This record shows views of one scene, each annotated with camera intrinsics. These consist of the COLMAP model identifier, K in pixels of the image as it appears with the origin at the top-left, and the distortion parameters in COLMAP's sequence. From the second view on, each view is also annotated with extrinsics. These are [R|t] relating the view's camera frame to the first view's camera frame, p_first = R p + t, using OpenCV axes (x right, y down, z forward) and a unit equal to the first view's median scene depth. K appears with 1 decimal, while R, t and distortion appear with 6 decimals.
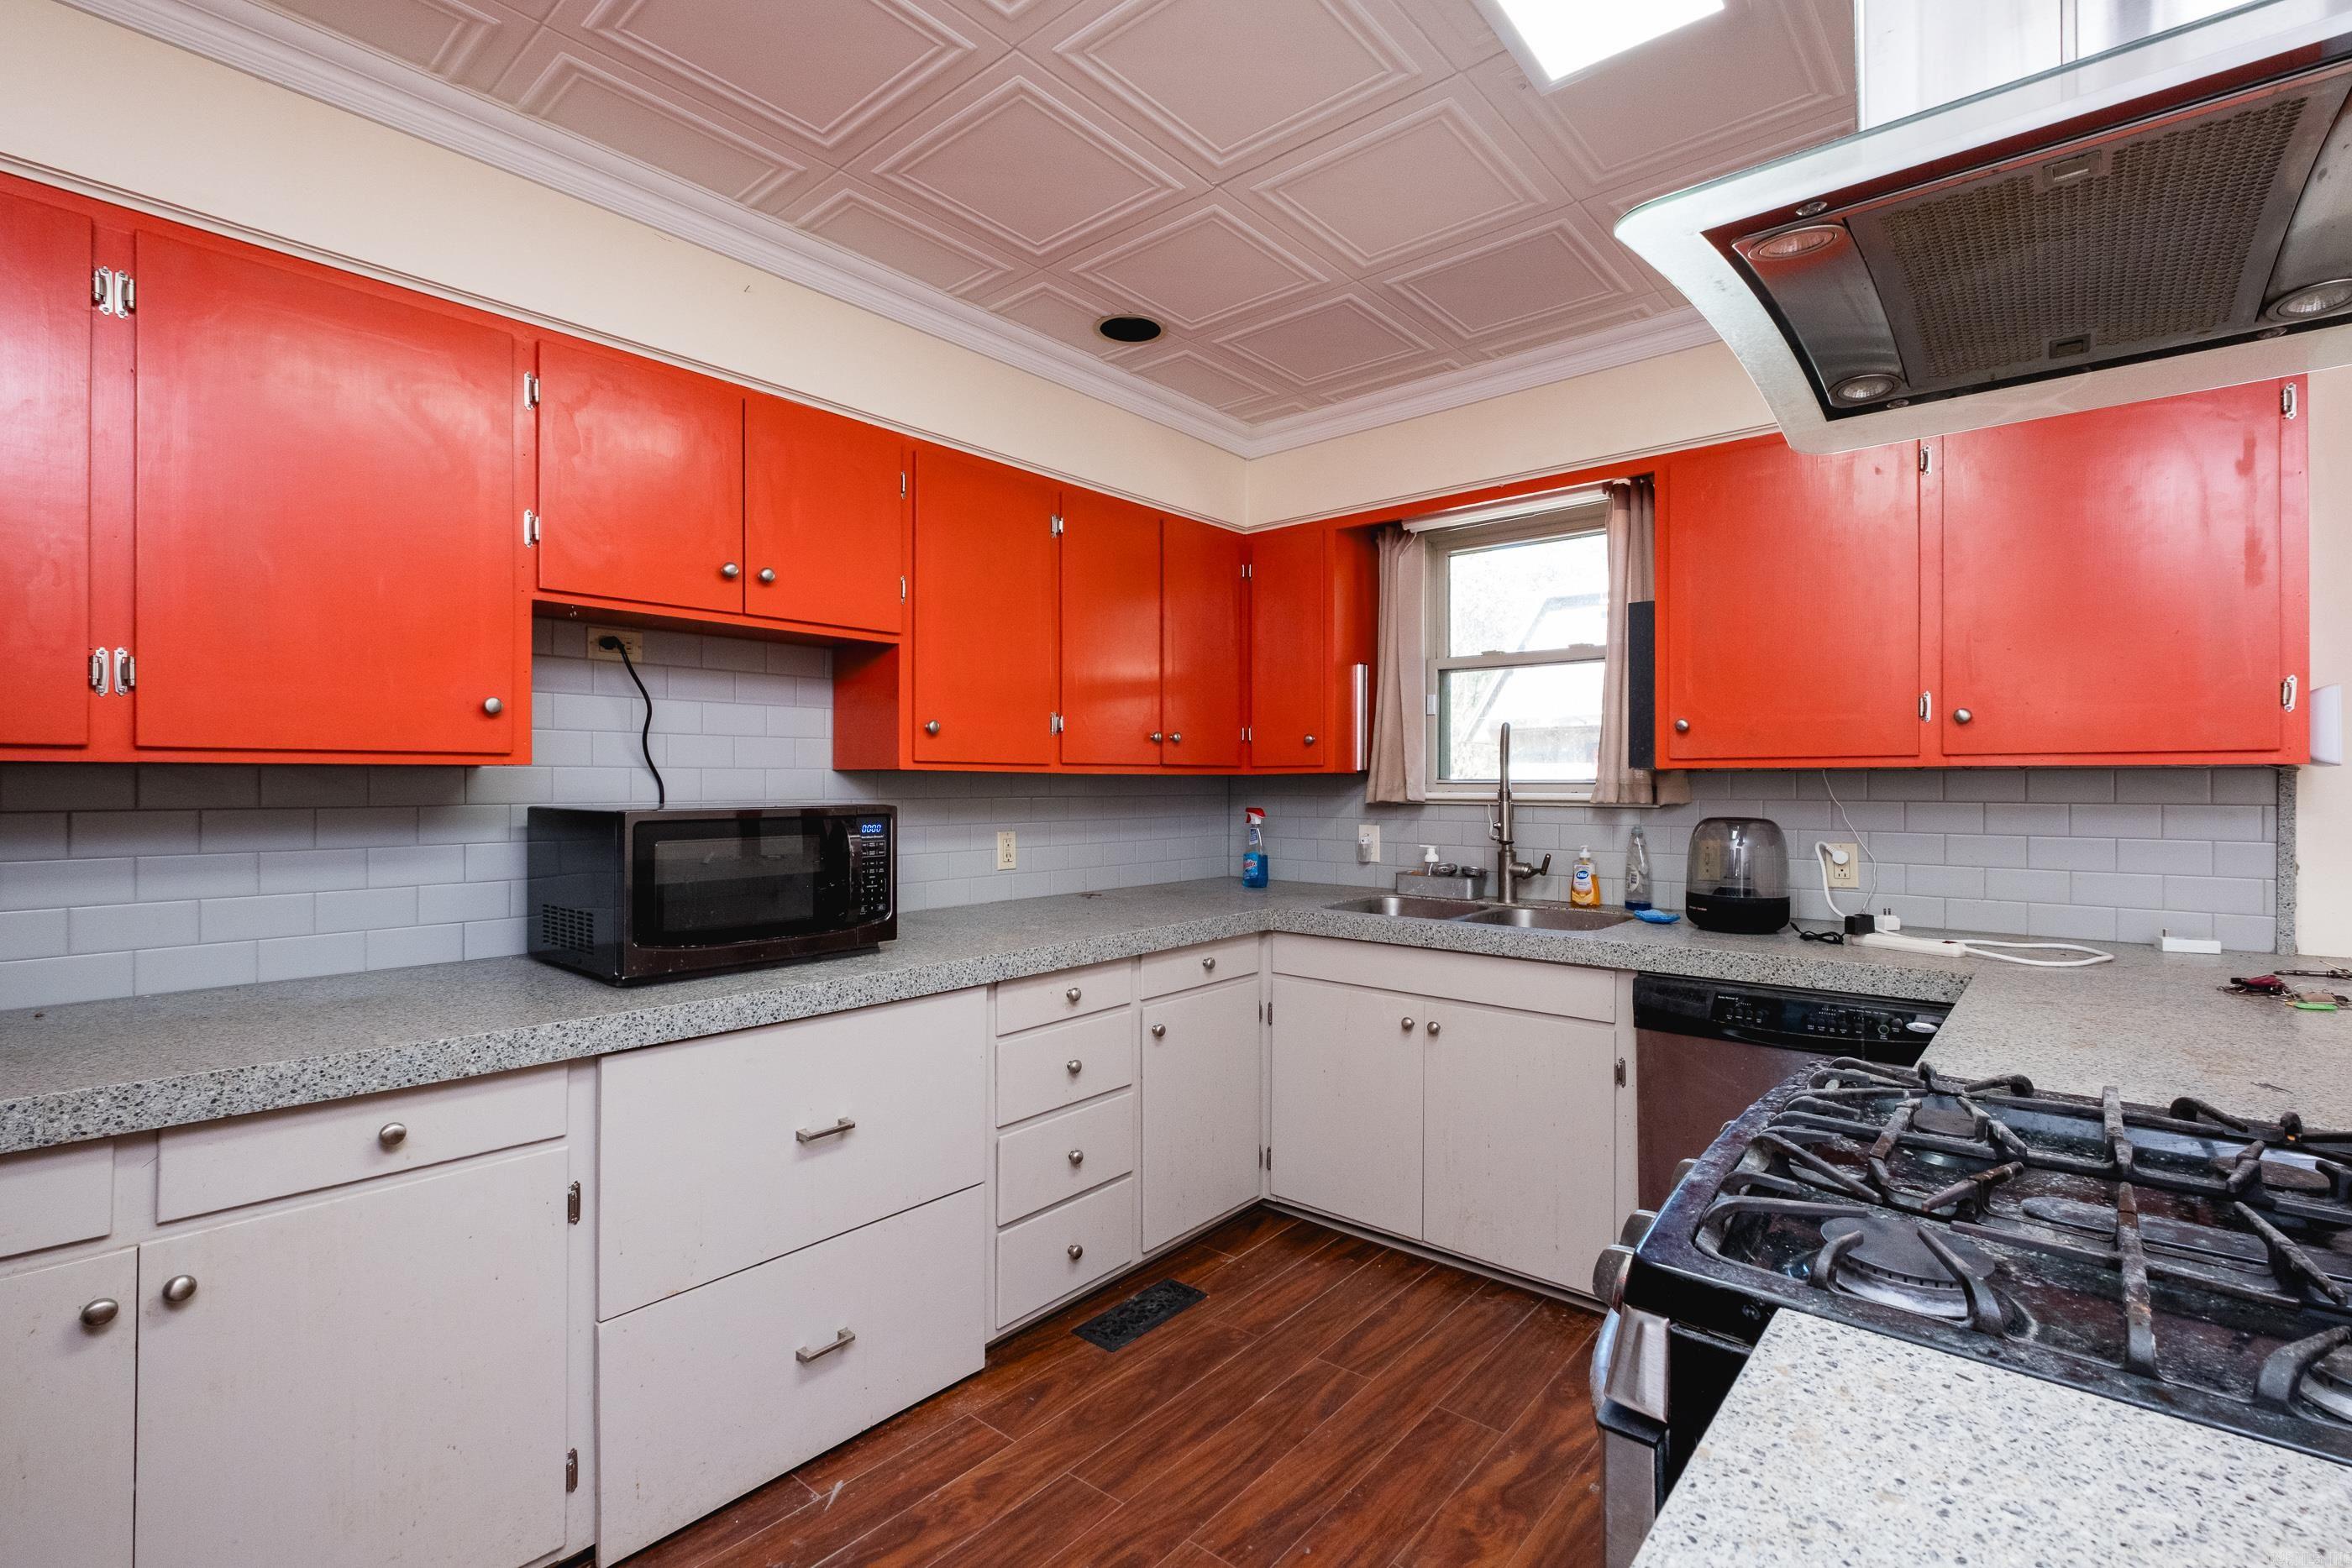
lens RADIAL K [[1025.2, 0, 1125.6], [0, 1025.2, 780.6], [0, 0, 1]] dist [-0.004056, -0.002283]
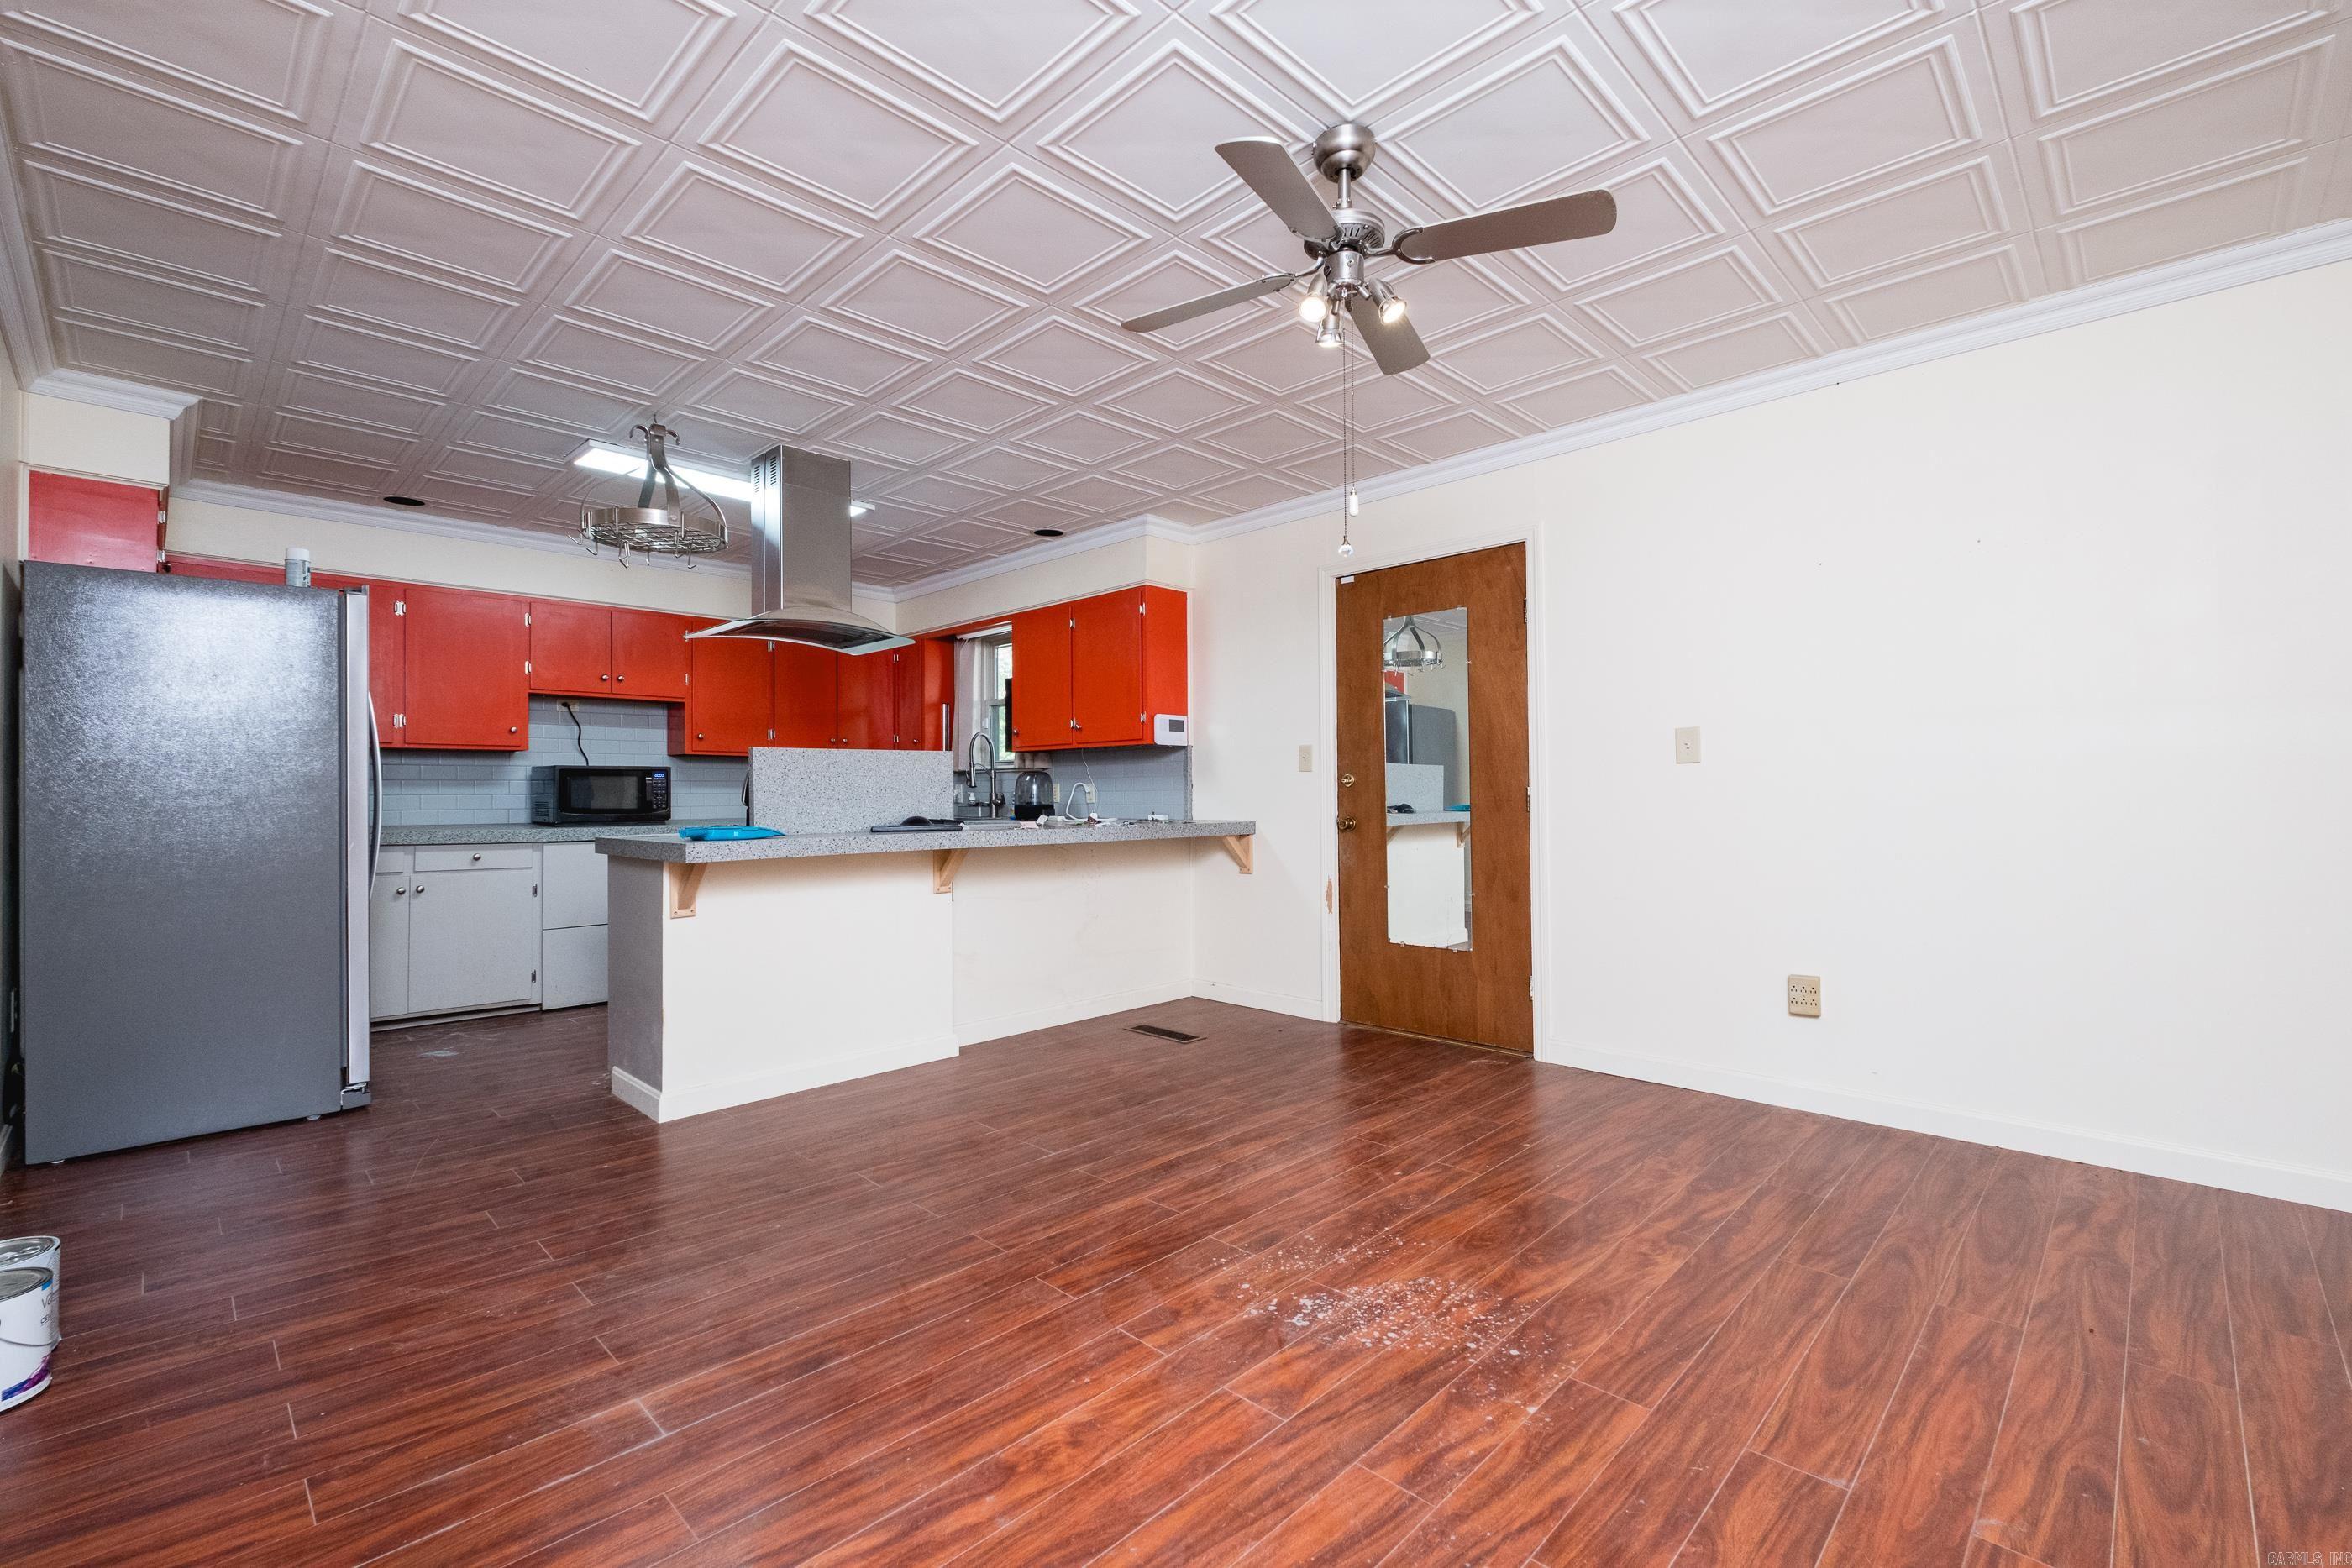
lens RADIAL K [[1025.2, 0, 1164.9], [0, 1025.2, 792.4], [0, 0, 1]] dist [-0.004056, -0.002283]
pose [[0.996863, -0.001698, -0.079123, 1.124266], [0.001935, 0.999994, 0.002923, 0.077619], [0.079117, -0.003067, 0.996861, -1.354986]]
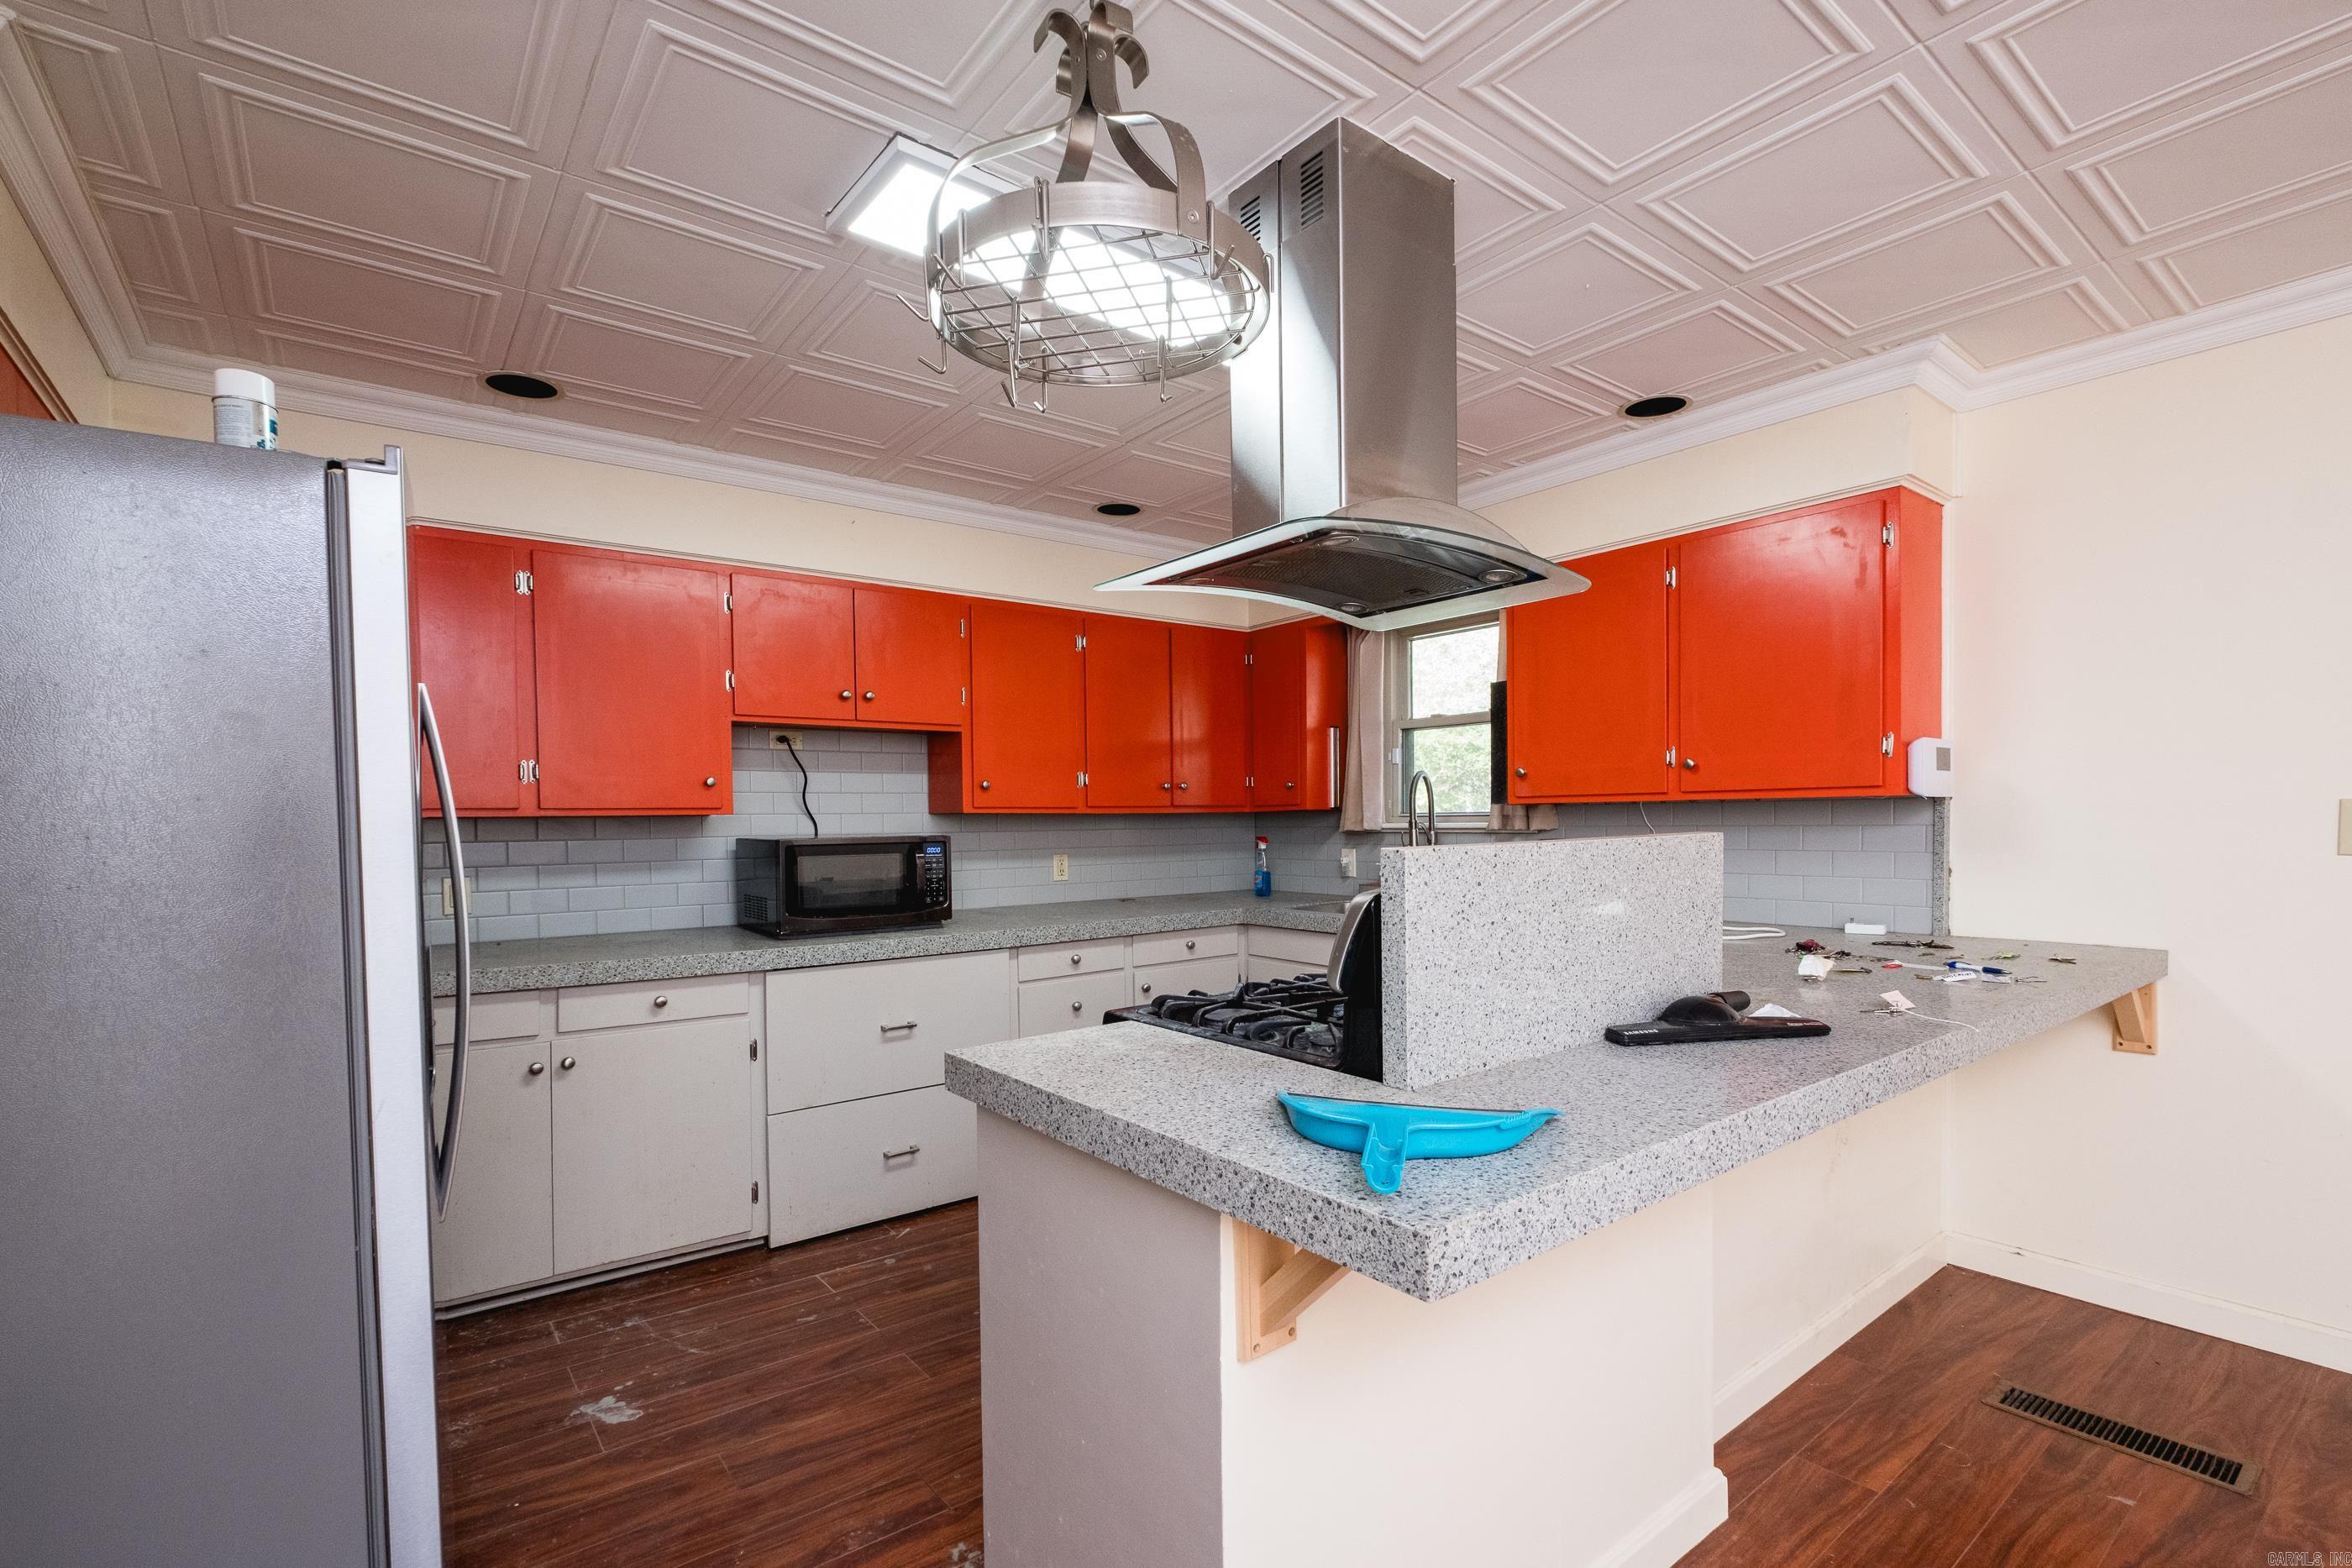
lens RADIAL K [[1025.2, 0, 1214.7], [0, 1025.2, 841.3], [0, 0, 1]] dist [-0.004056, -0.002283]
pose [[0.987104, -0.009441, -0.159805, 0.411650], [0.013434, 0.999624, 0.023922, 0.000171], [0.159519, -0.025760, 0.986859, -0.483840]]
